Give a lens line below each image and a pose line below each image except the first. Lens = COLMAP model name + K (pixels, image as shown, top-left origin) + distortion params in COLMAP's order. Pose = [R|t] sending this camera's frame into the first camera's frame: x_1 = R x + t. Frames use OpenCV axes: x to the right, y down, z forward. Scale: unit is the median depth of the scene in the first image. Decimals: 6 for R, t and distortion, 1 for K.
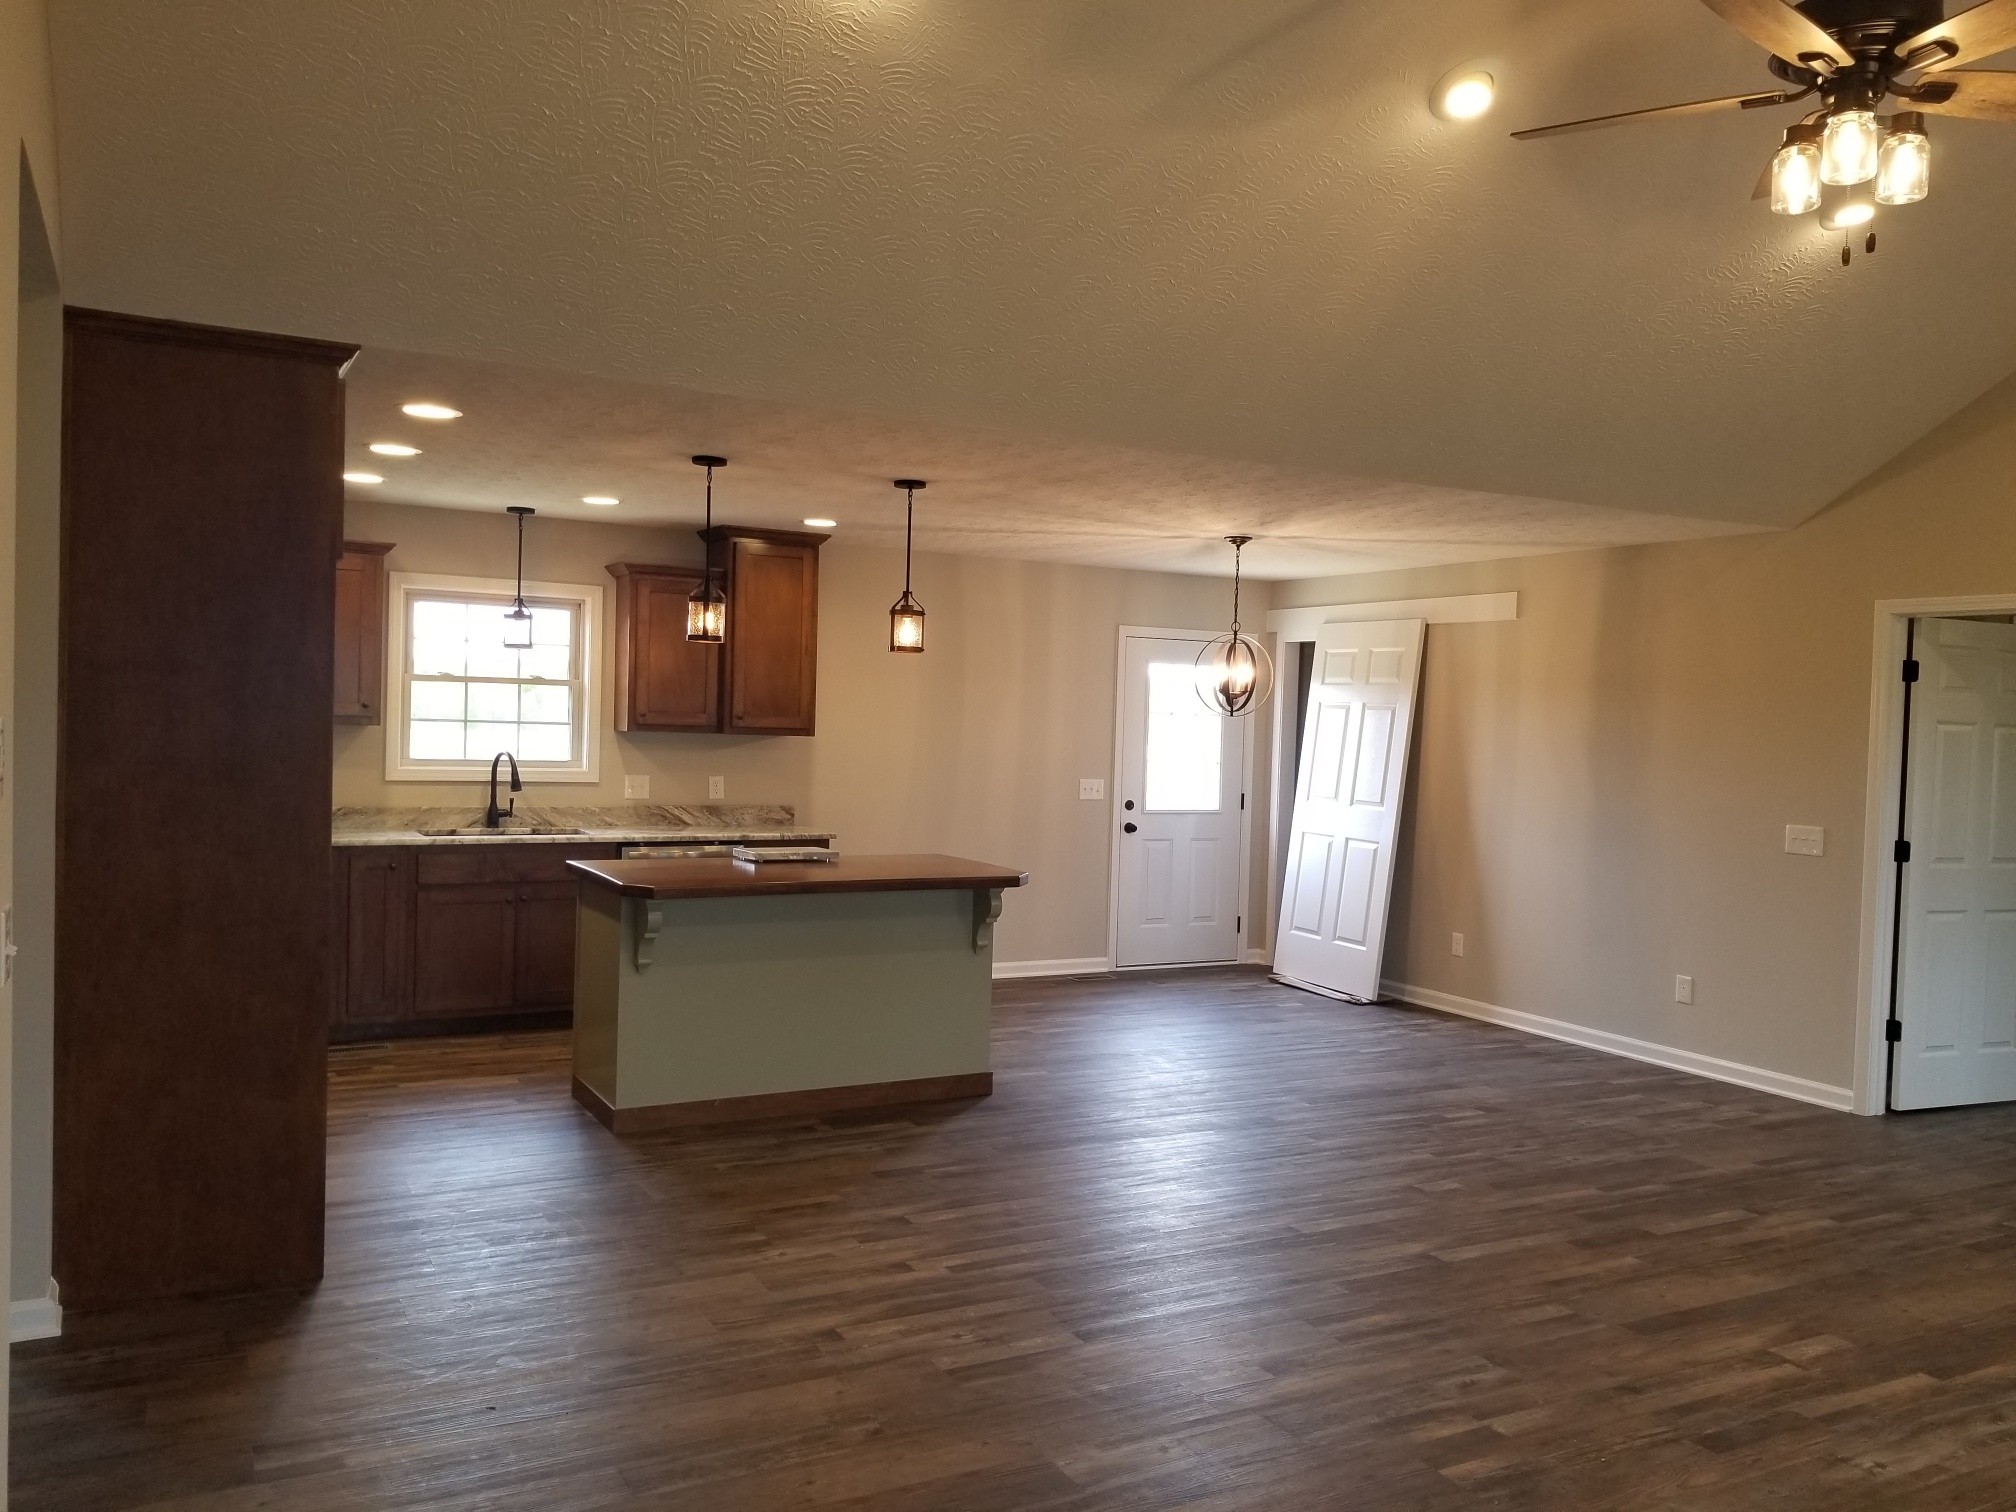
lens RADIAL K [[1592.3, 0, 1027.7], [0, 1592.3, 759.0], [0, 0, 1]] dist [0.041144, -0.059658]
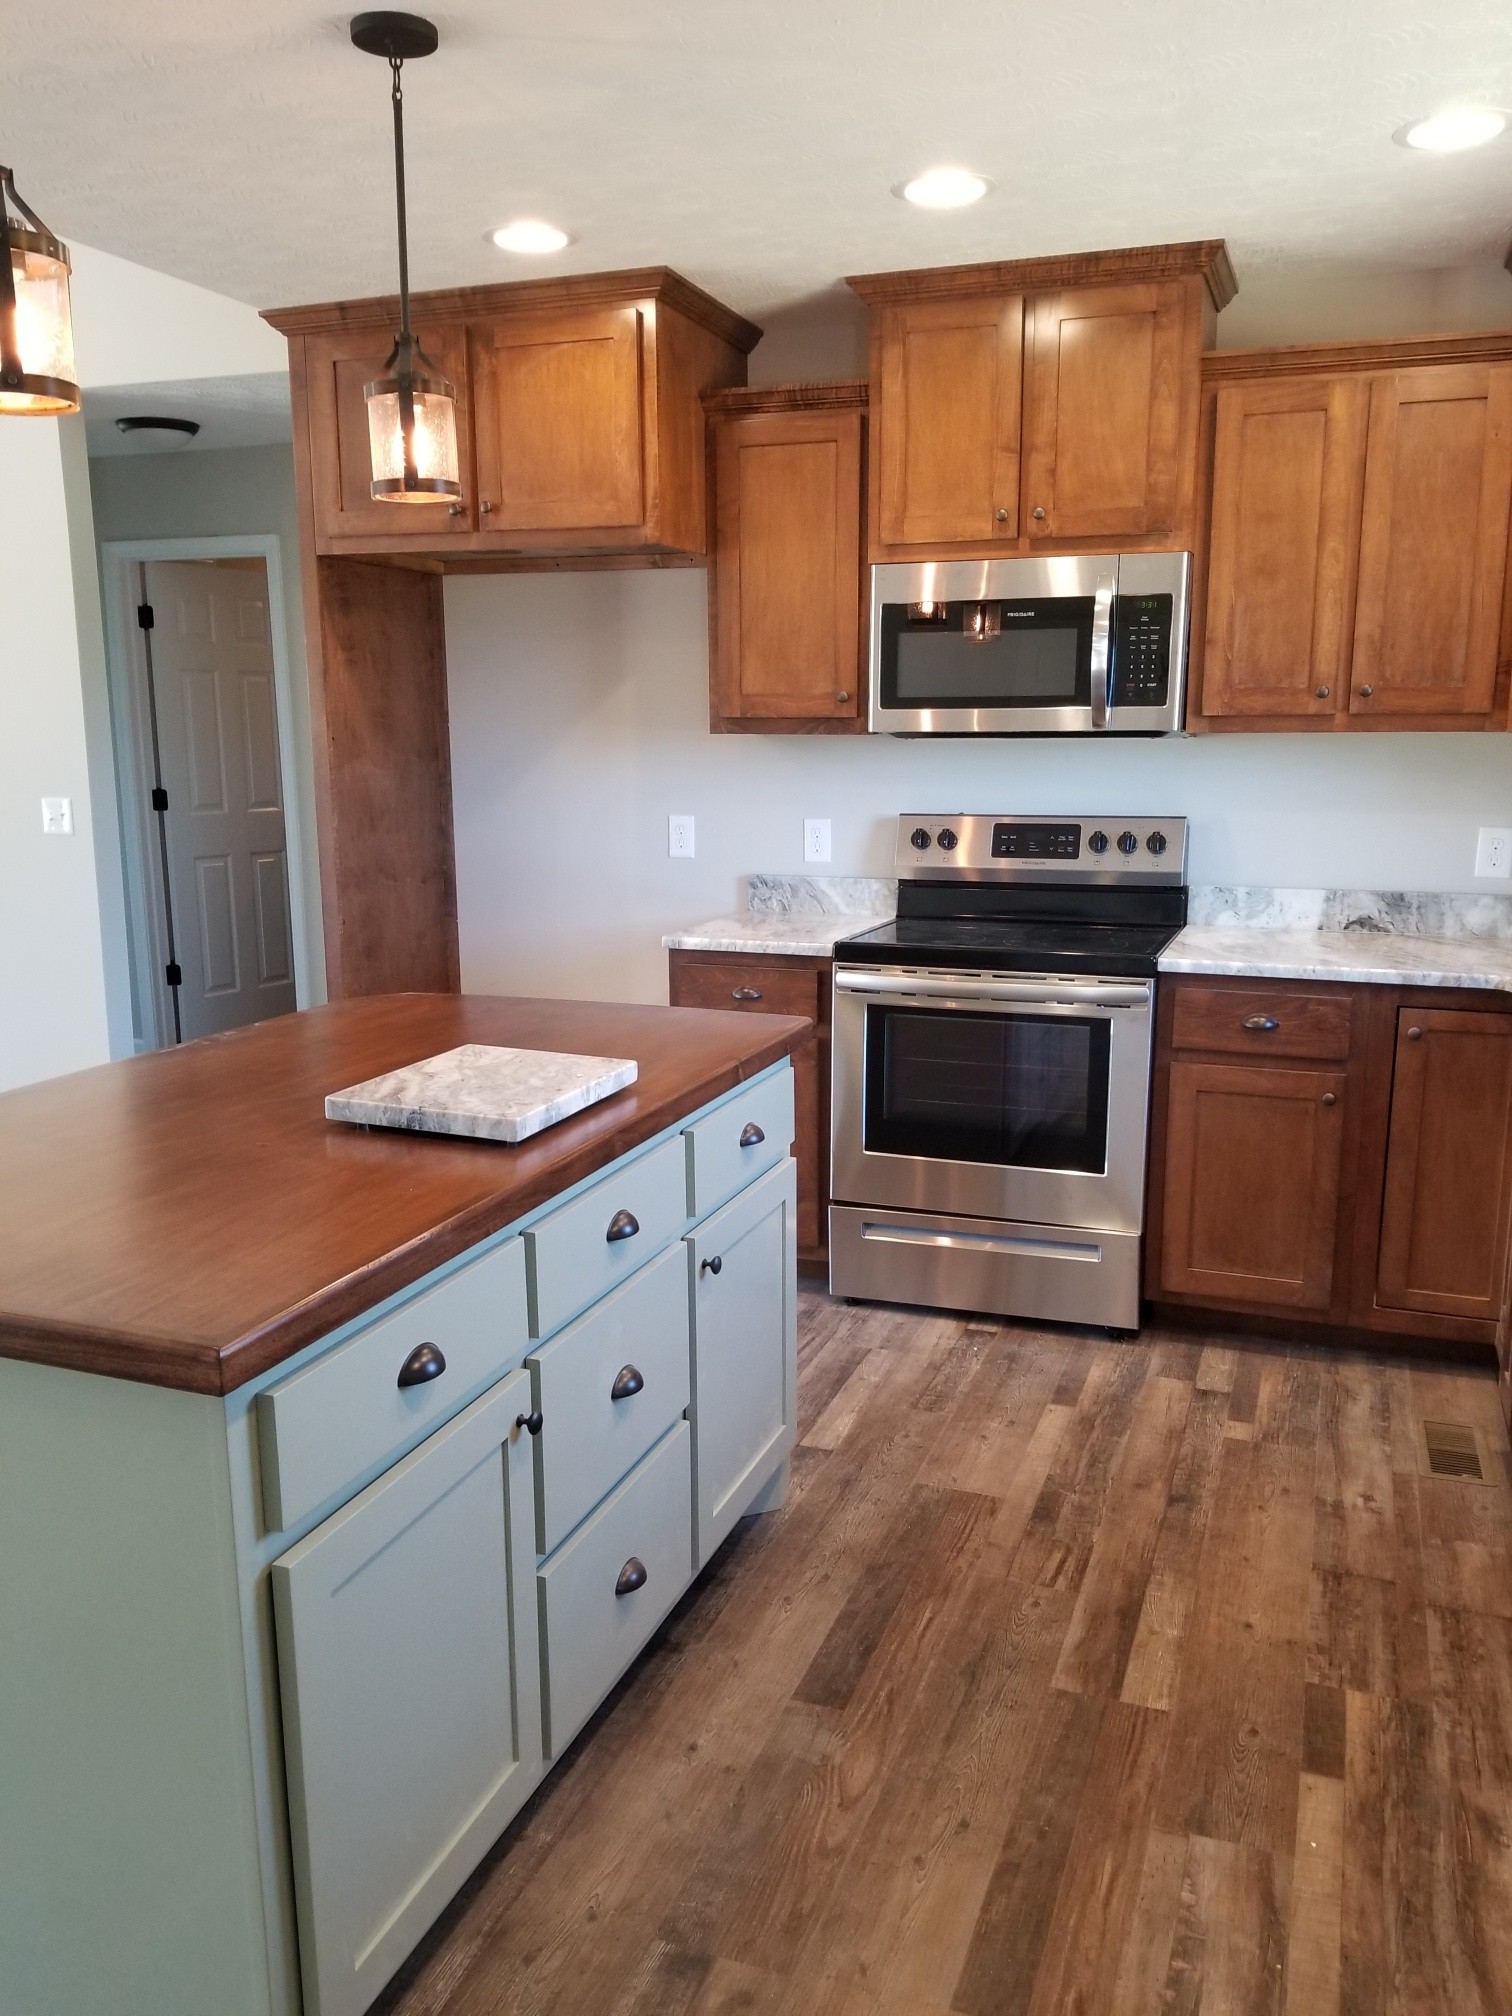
lens RADIAL K [[1579.7, 0, 756.0], [0, 1579.7, 1008.0], [0, 0, 1]] dist [0.066391, -0.104044]
pose [[-0.754026, 0.087337, -0.651012, 0.016855], [-0.041584, 0.982786, 0.180009, -0.017028], [0.655527, 0.162803, -0.737414, 1.195150]]
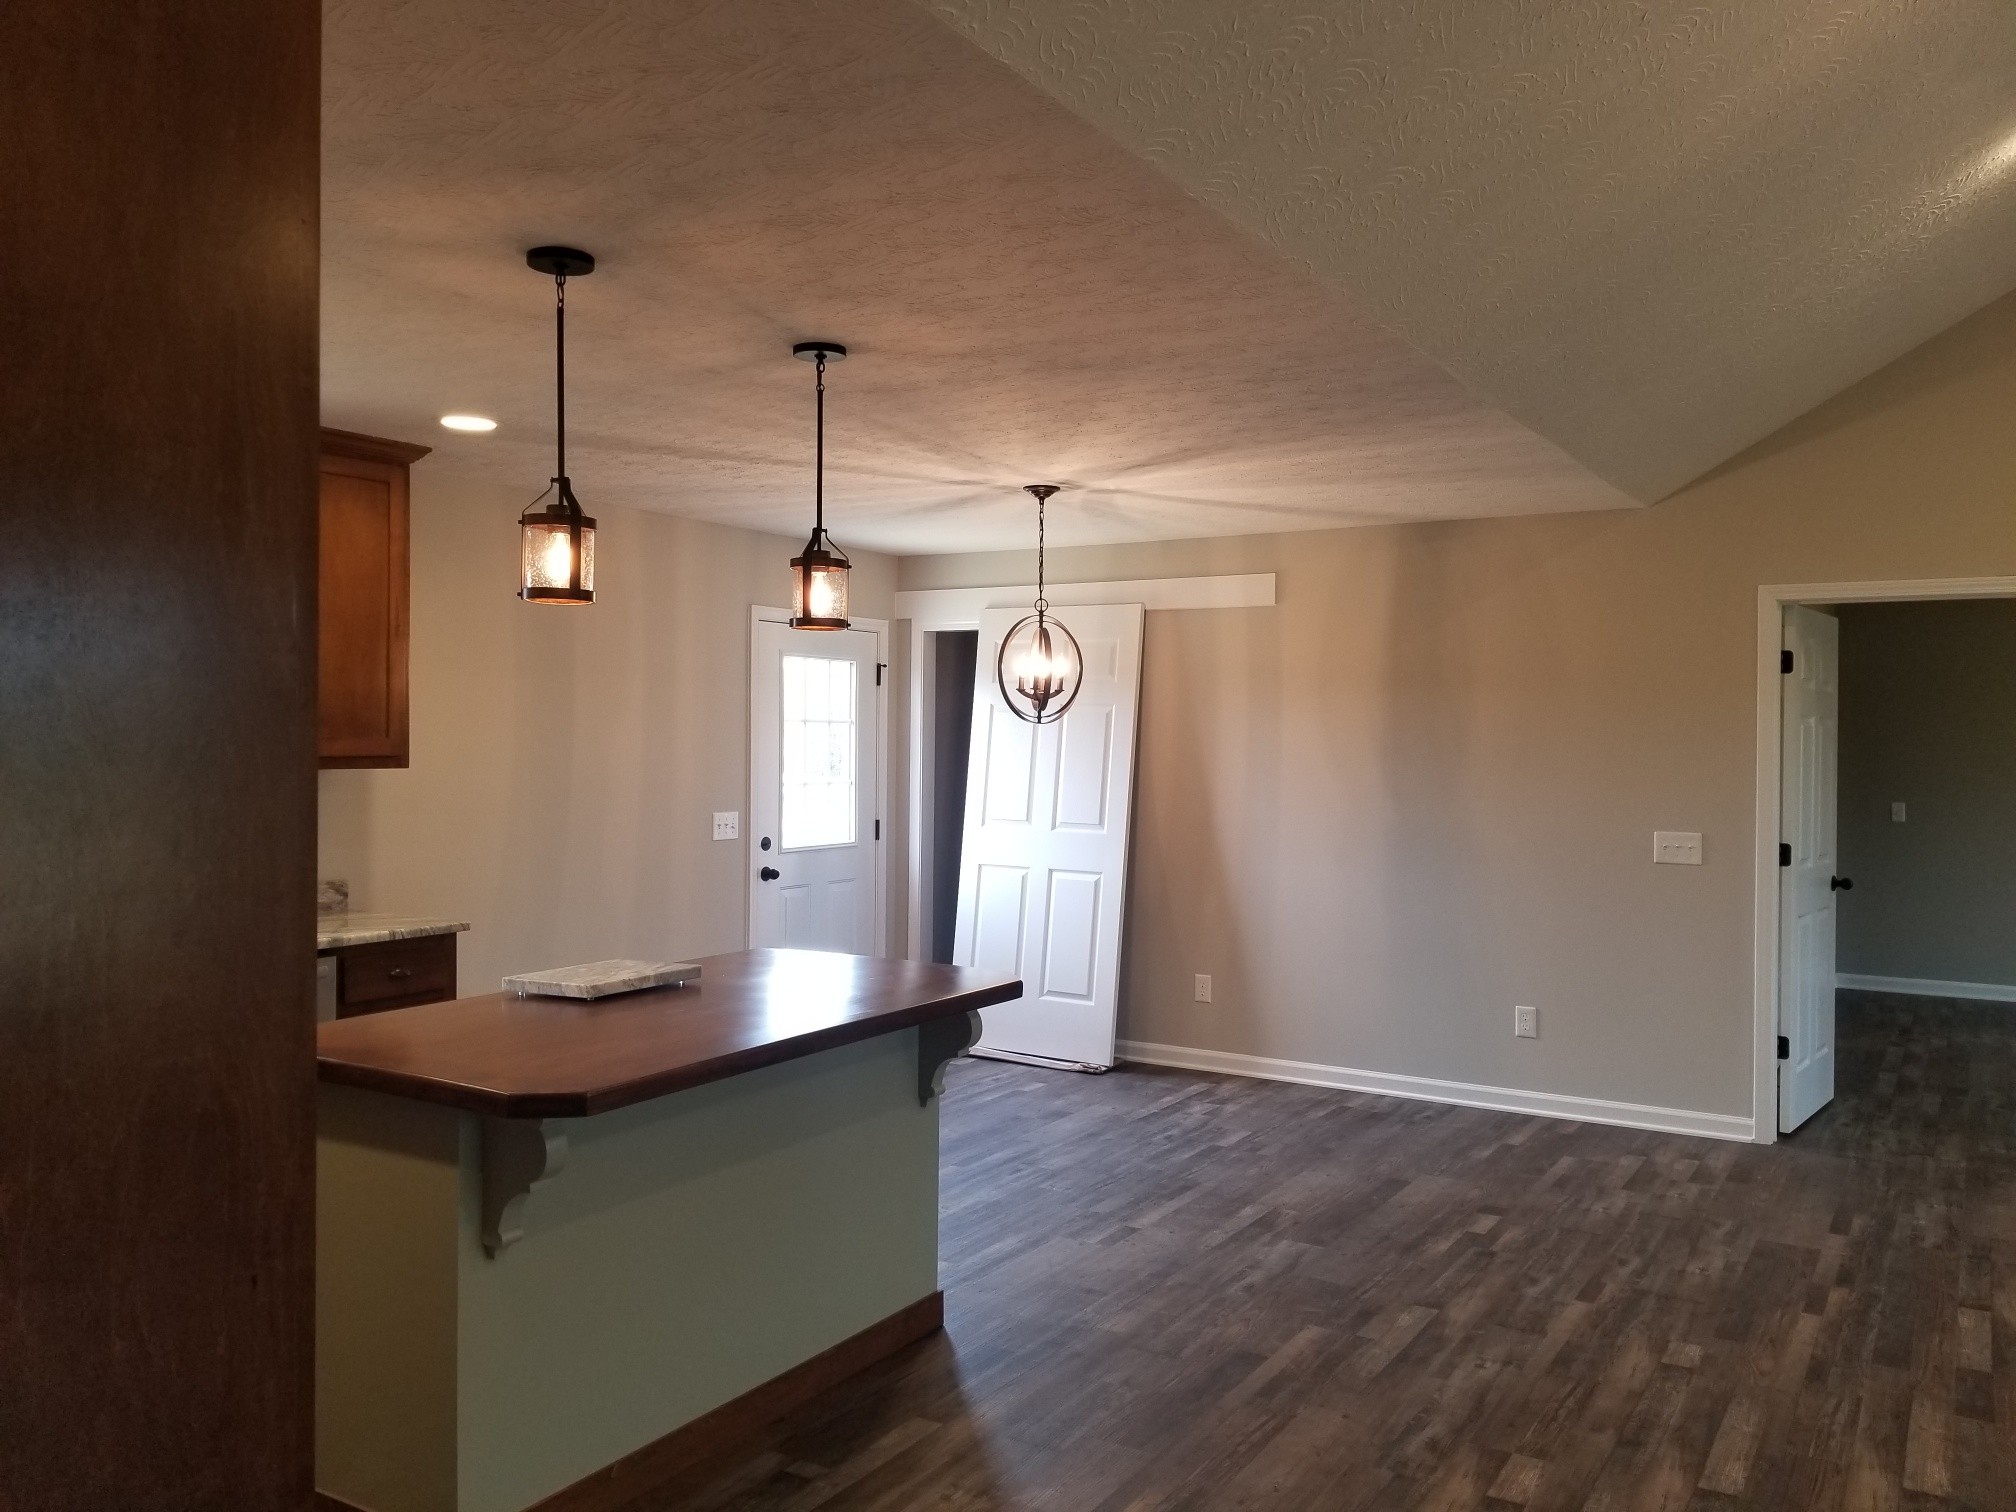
lens RADIAL K [[1579.7, 0, 1037.4], [0, 1579.7, 752.8], [0, 0, 1]] dist [0.066391, -0.104044]
pose [[0.861913, -0.027877, 0.506290, -0.285883], [0.030854, 0.999521, 0.002509, -0.017036], [-0.506117, 0.013458, 0.862360, 0.400205]]
